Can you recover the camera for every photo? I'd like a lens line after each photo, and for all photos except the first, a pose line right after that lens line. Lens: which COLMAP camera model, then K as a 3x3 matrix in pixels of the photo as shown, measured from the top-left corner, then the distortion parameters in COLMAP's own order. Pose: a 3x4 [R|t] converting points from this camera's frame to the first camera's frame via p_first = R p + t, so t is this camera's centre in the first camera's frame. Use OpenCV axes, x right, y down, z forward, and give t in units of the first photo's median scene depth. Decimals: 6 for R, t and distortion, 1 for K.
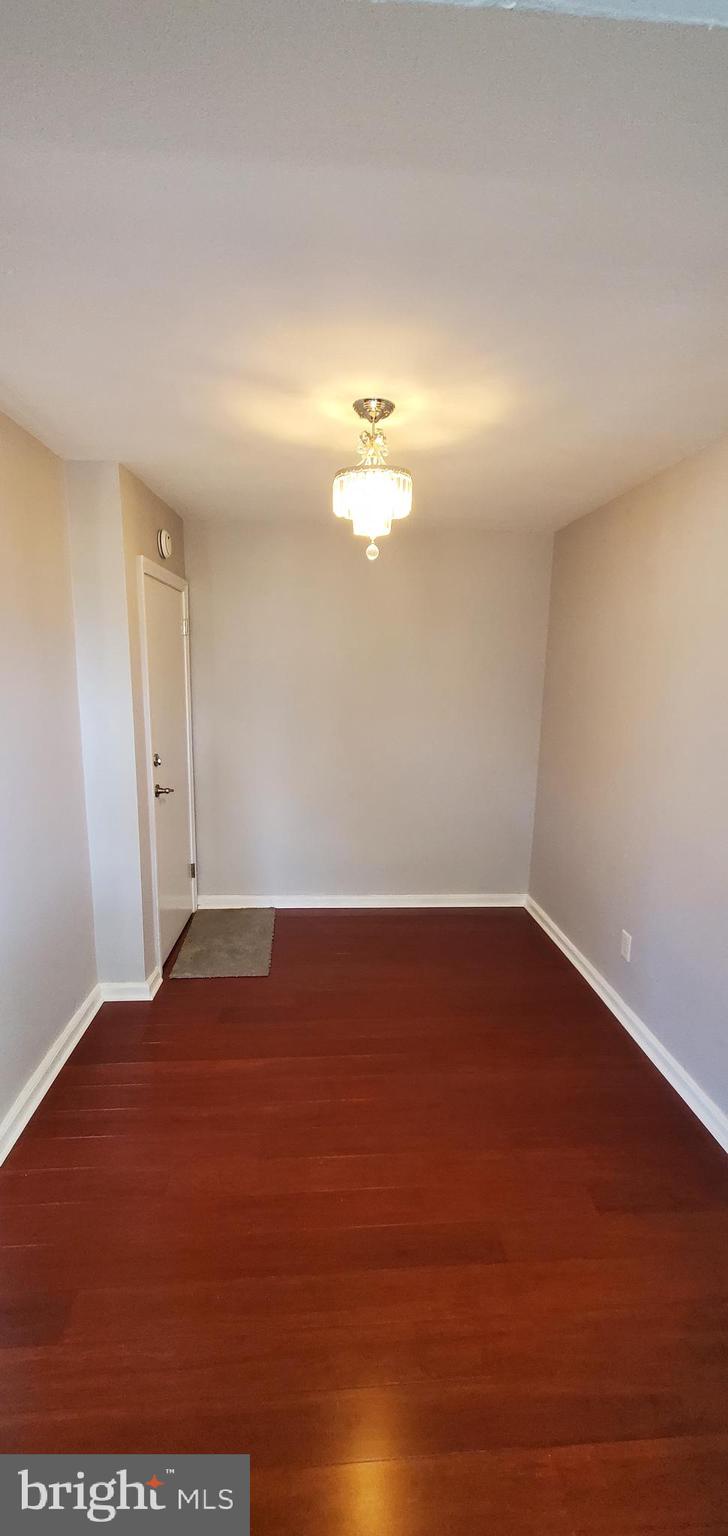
lens RADIAL K [[611.9, 0, 365.6], [0, 611.9, 776.1], [0, 0, 1]] dist [0.009439, 0.000120]
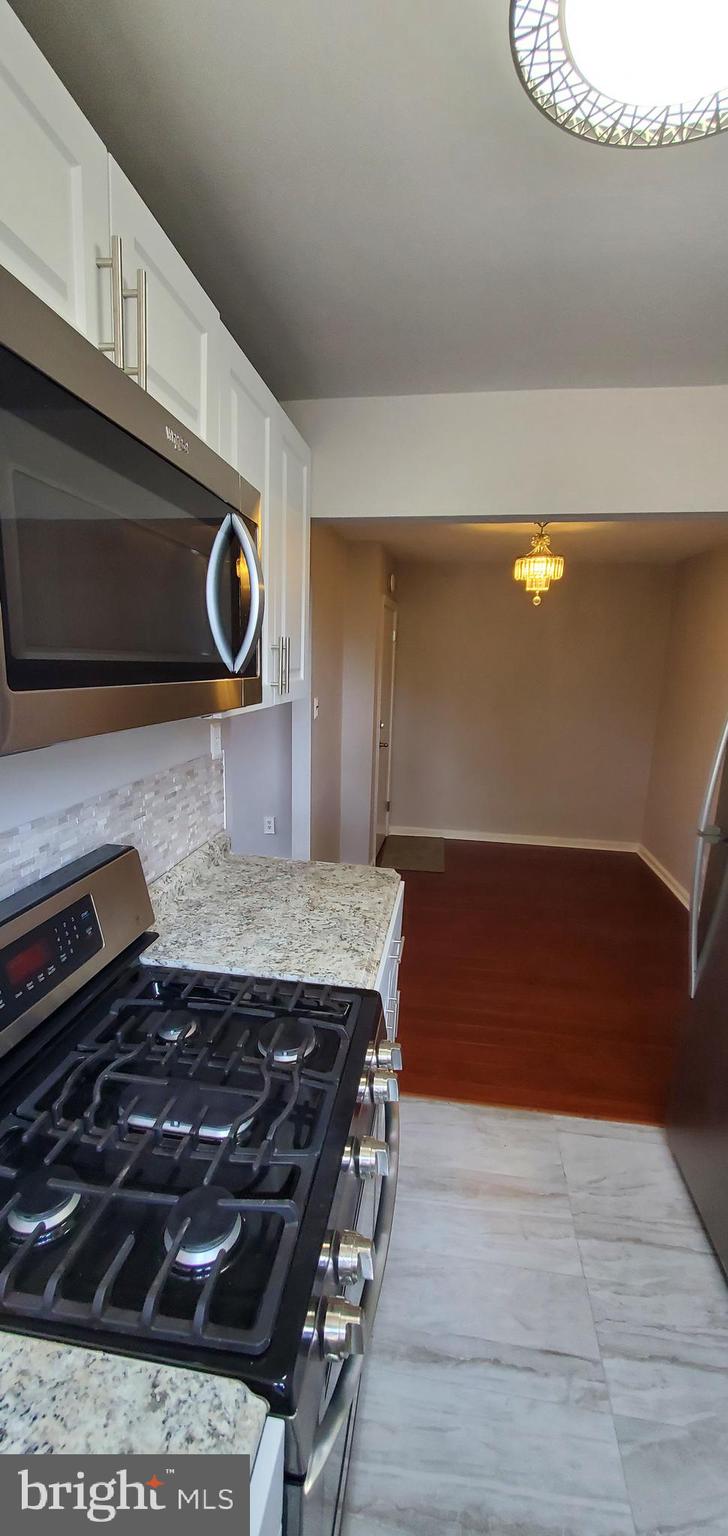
lens RADIAL K [[620.3, 0, 358.0], [0, 620.3, 774.2], [0, 0, 1]] dist [0.013878, 0.000174]
pose [[0.974276, 0.055512, -0.218414, -0.050809], [-0.053161, 0.998447, 0.016628, 0.080116], [0.218998, -0.004589, 0.975715, -0.578668]]
